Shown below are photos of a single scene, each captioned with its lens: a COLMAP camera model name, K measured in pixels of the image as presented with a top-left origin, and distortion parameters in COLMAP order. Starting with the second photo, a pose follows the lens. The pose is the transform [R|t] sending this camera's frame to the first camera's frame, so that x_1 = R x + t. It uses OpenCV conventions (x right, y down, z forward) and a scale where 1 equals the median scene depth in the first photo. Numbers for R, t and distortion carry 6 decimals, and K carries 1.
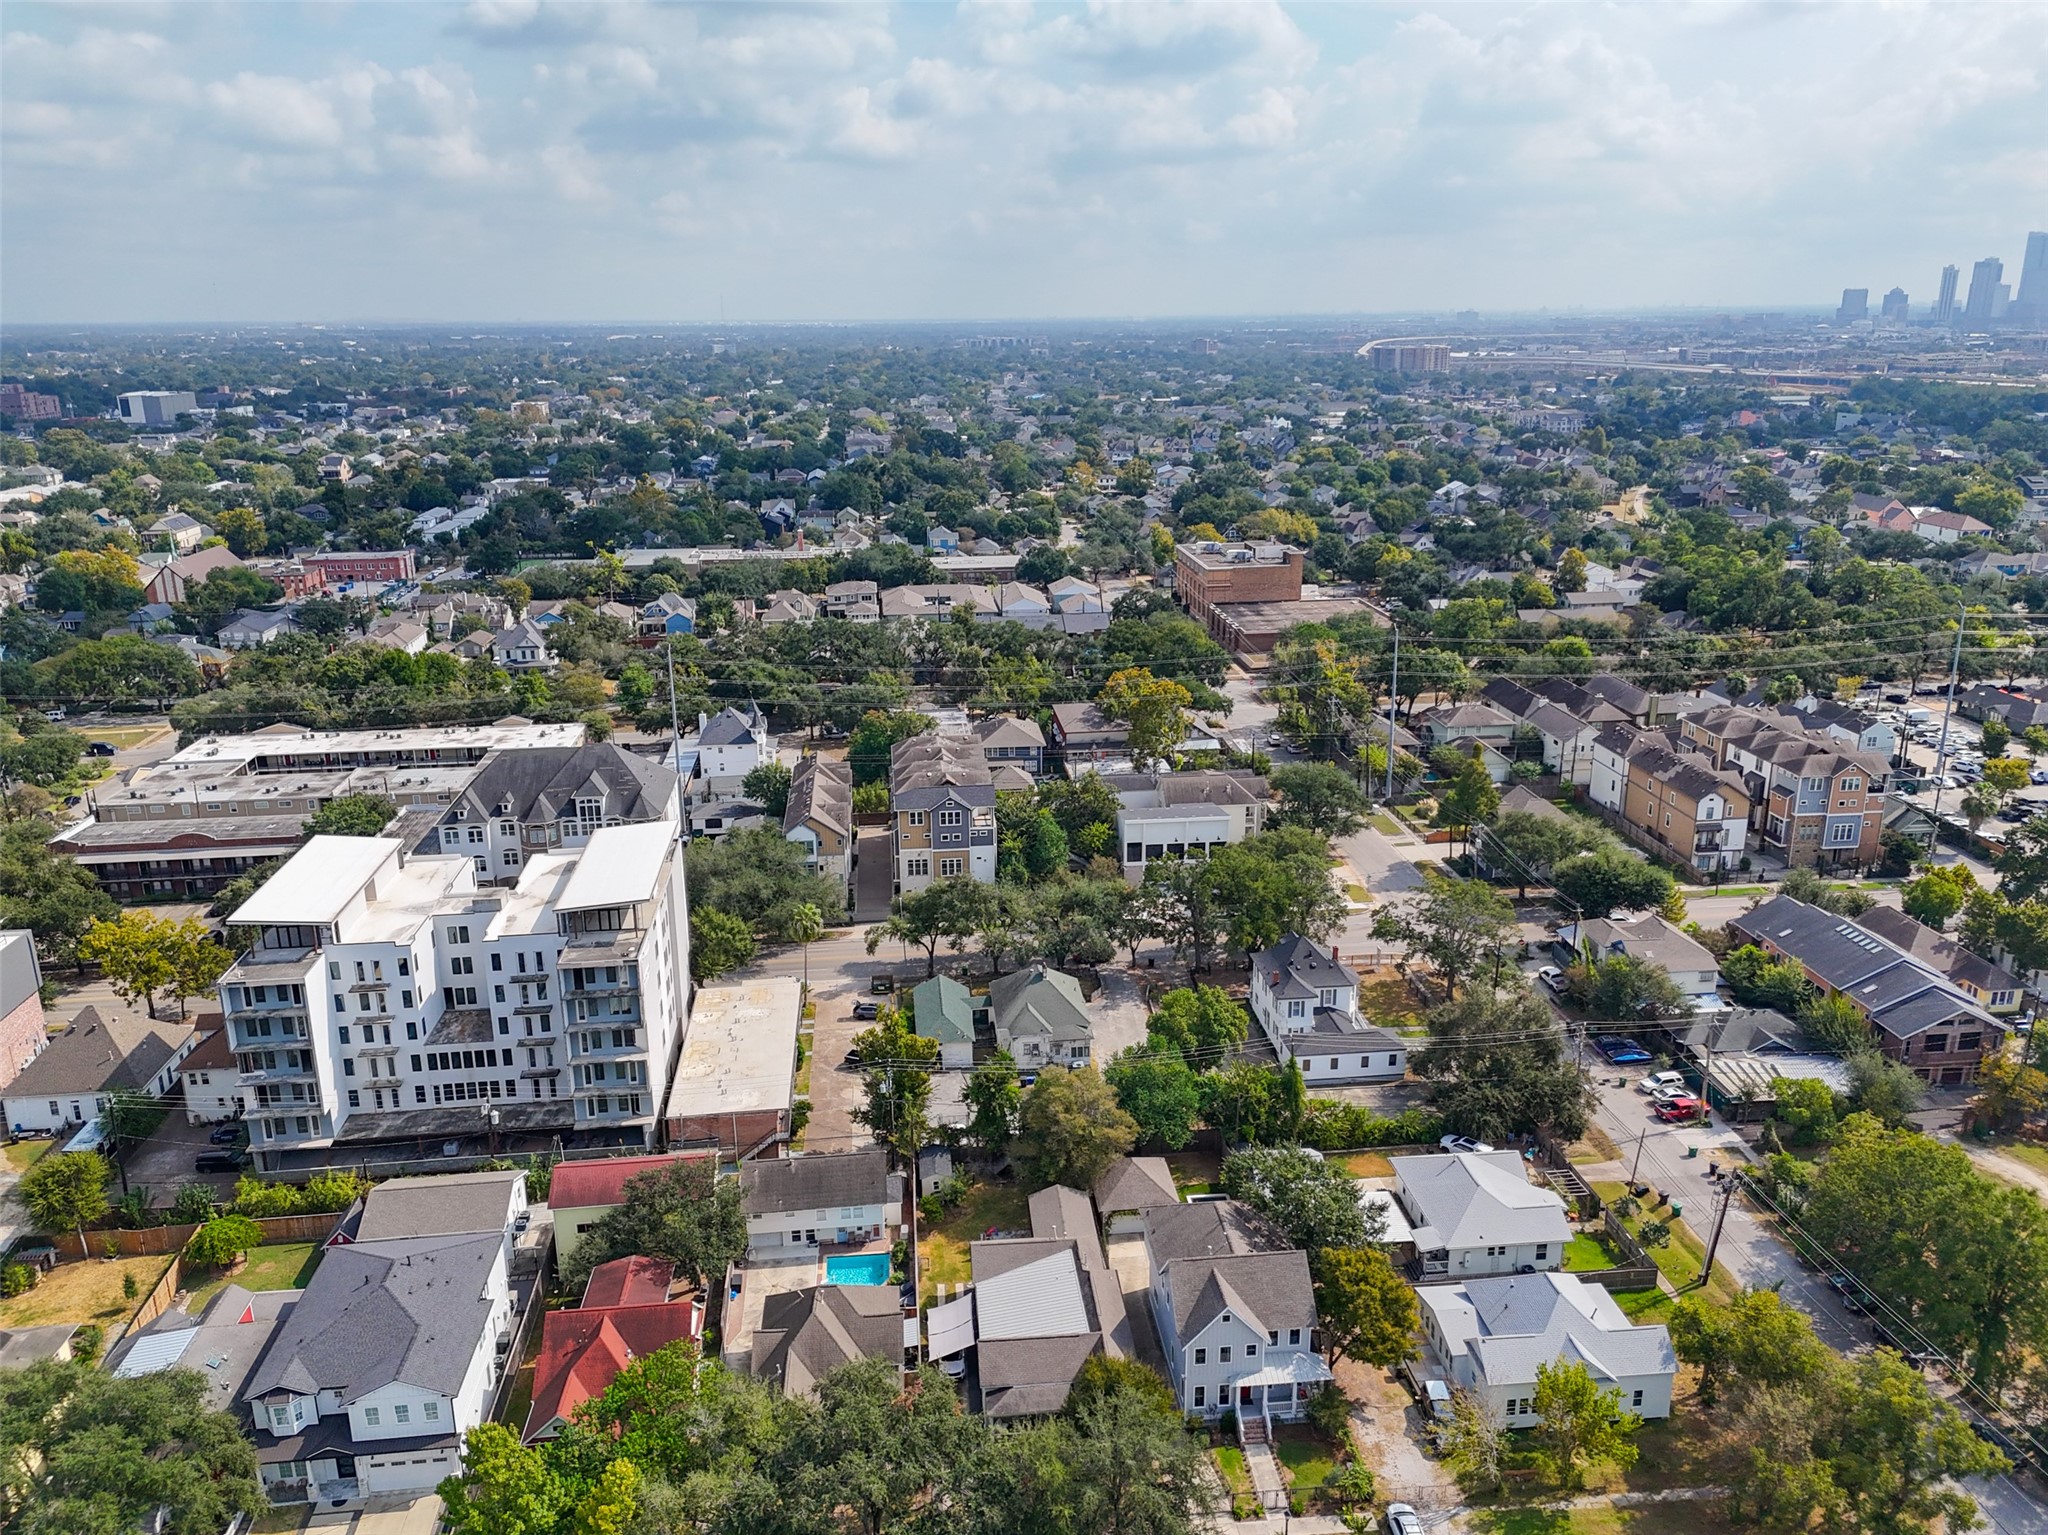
lens RADIAL K [[1501.4, 0, 1031.6], [0, 1501.4, 758.7], [0, 0, 1]] dist [0.079261, -0.075863]
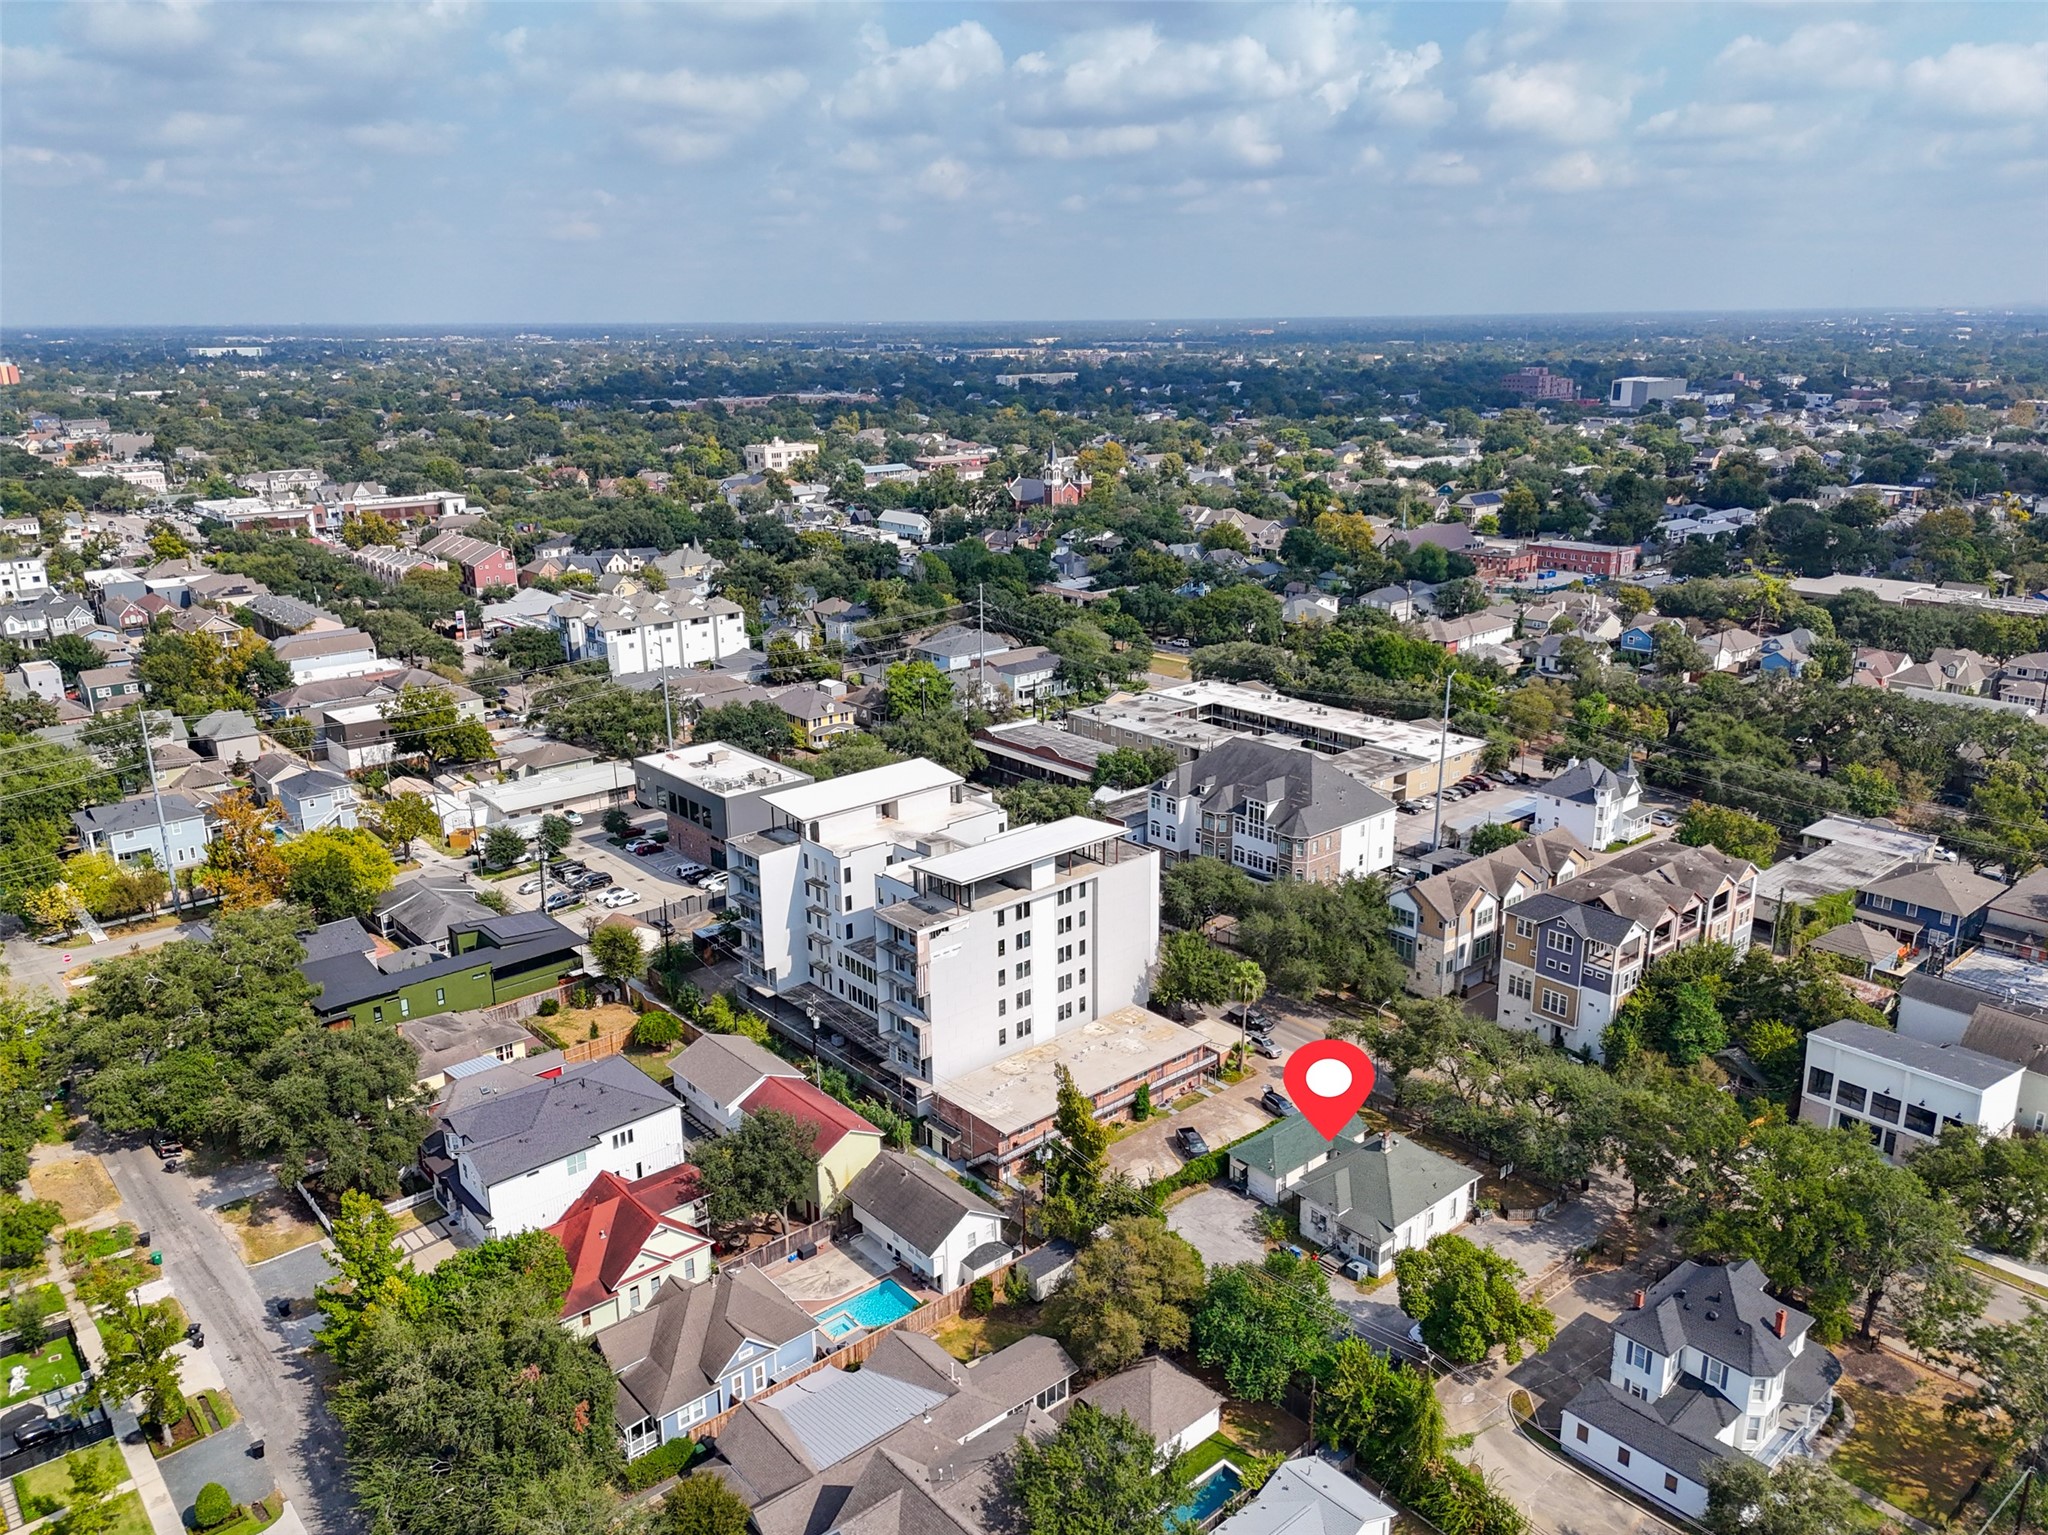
lens RADIAL K [[1501.4, 0, 1031.6], [0, 1501.4, 758.7], [0, 0, 1]] dist [0.079261, -0.075863]
pose [[0.573476, 0.234727, -0.784875, 0.338103], [-0.227992, 0.965952, 0.122296, -0.075935], [0.786858, 0.108812, 0.607466, 0.244312]]
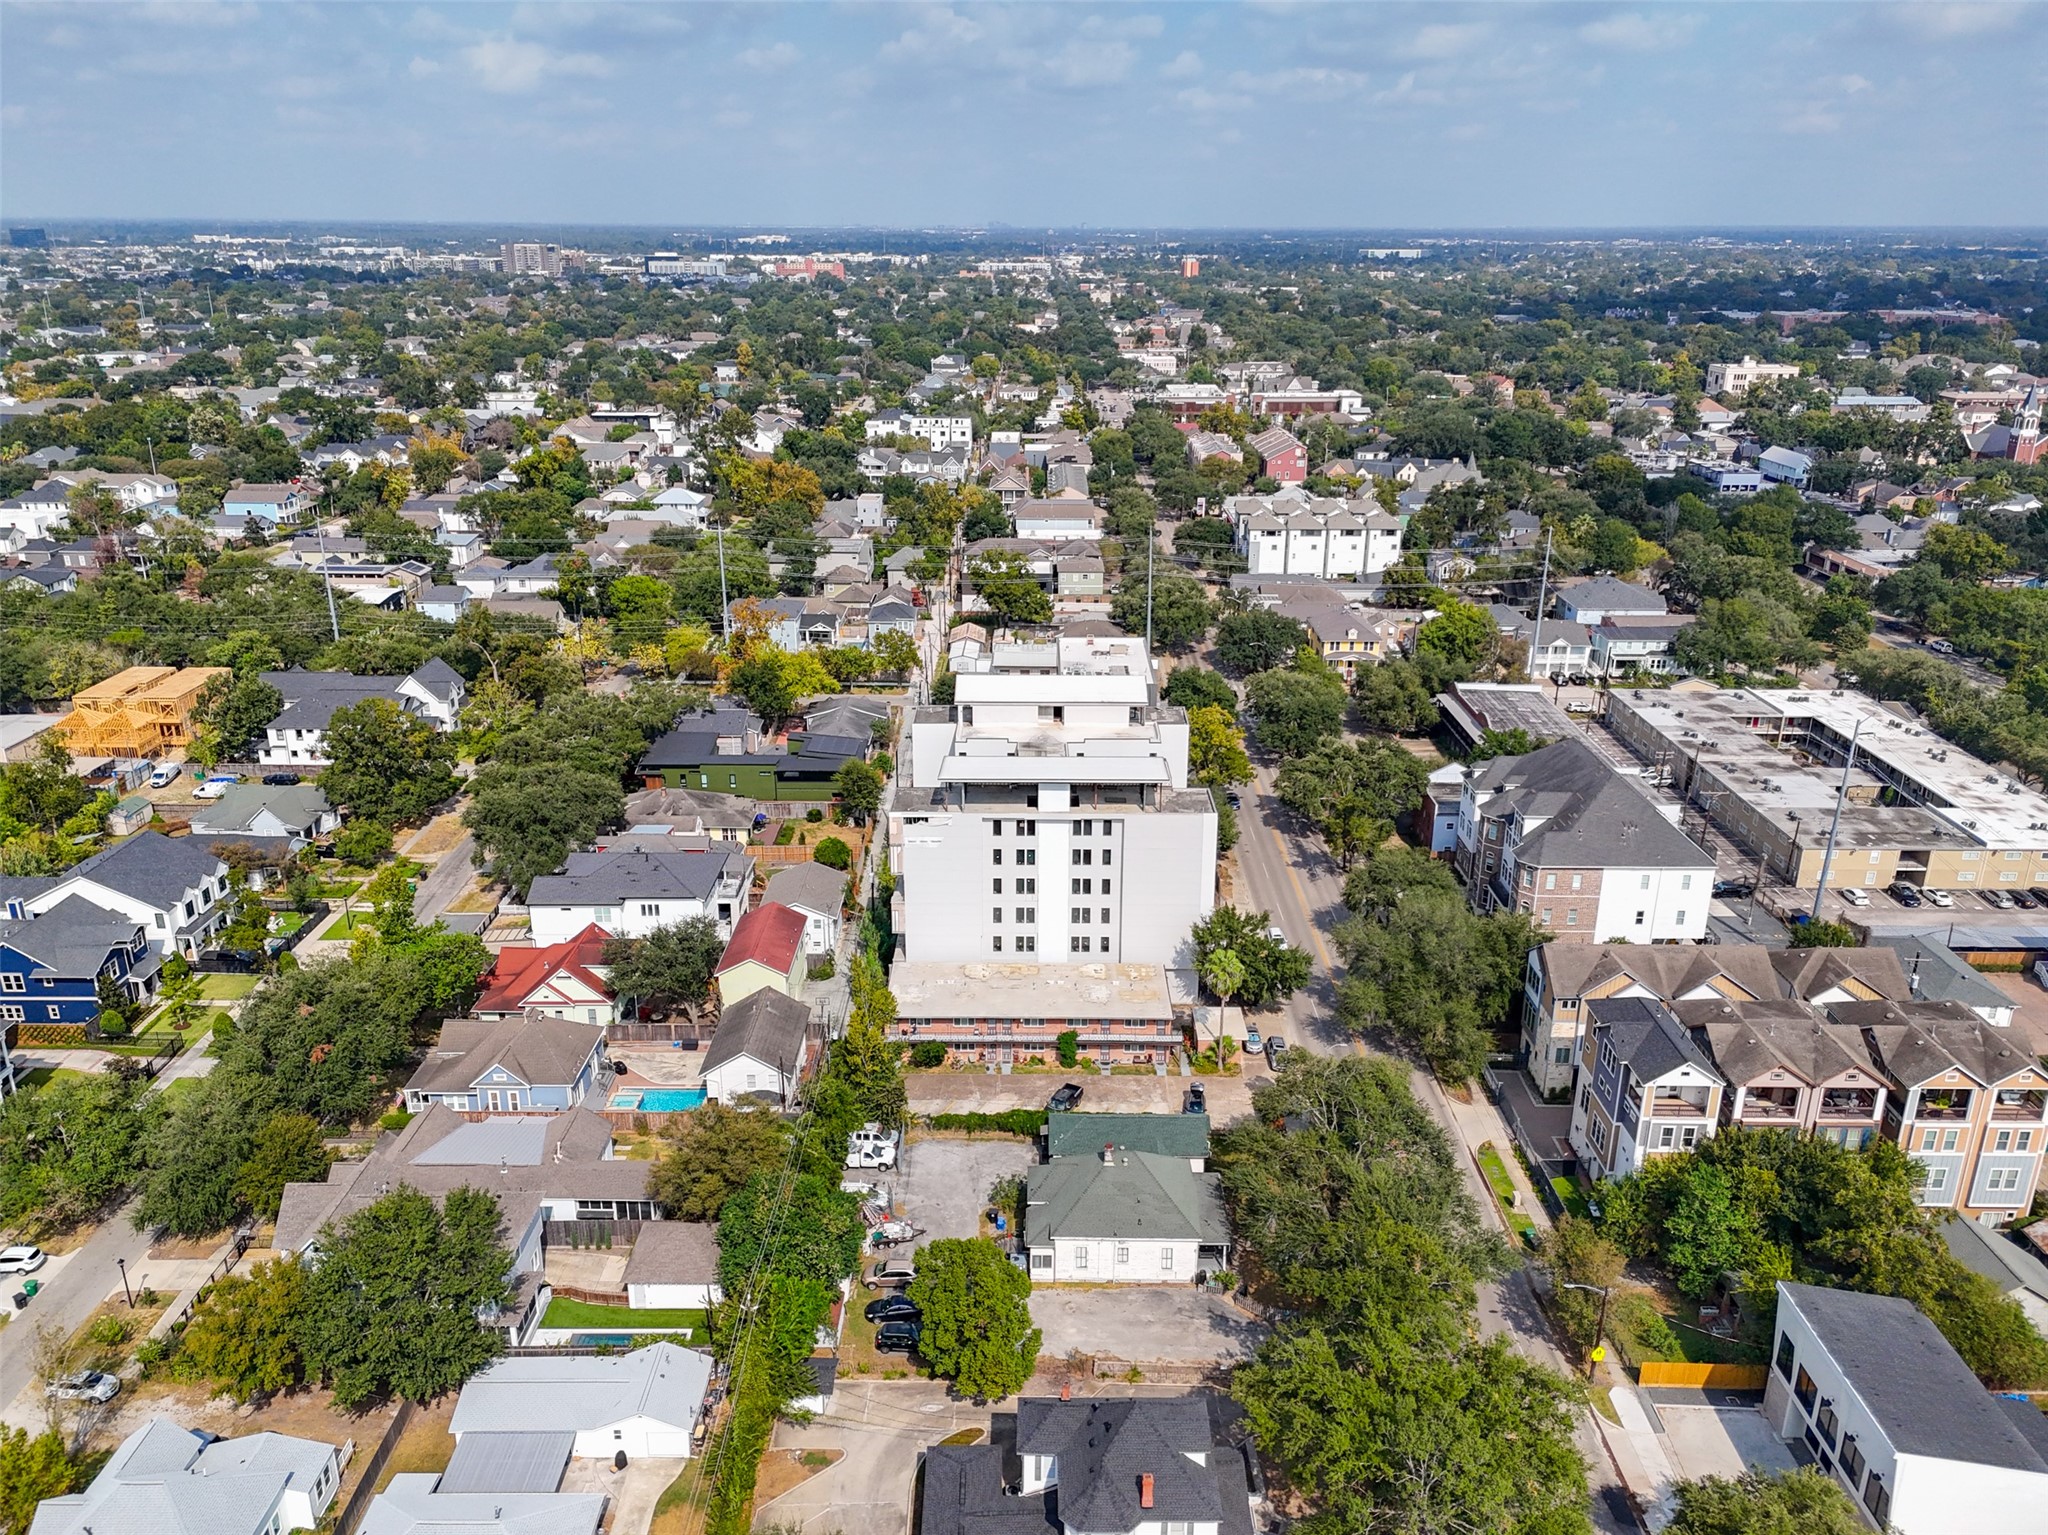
lens RADIAL K [[1501.4, 0, 1031.6], [0, 1501.4, 758.7], [0, 0, 1]] dist [0.079261, -0.075863]
pose [[-0.110825, 0.340961, -0.933522, 0.436888], [-0.284017, 0.889270, 0.358516, -0.192298], [0.952393, 0.304869, -0.001714, 0.639362]]
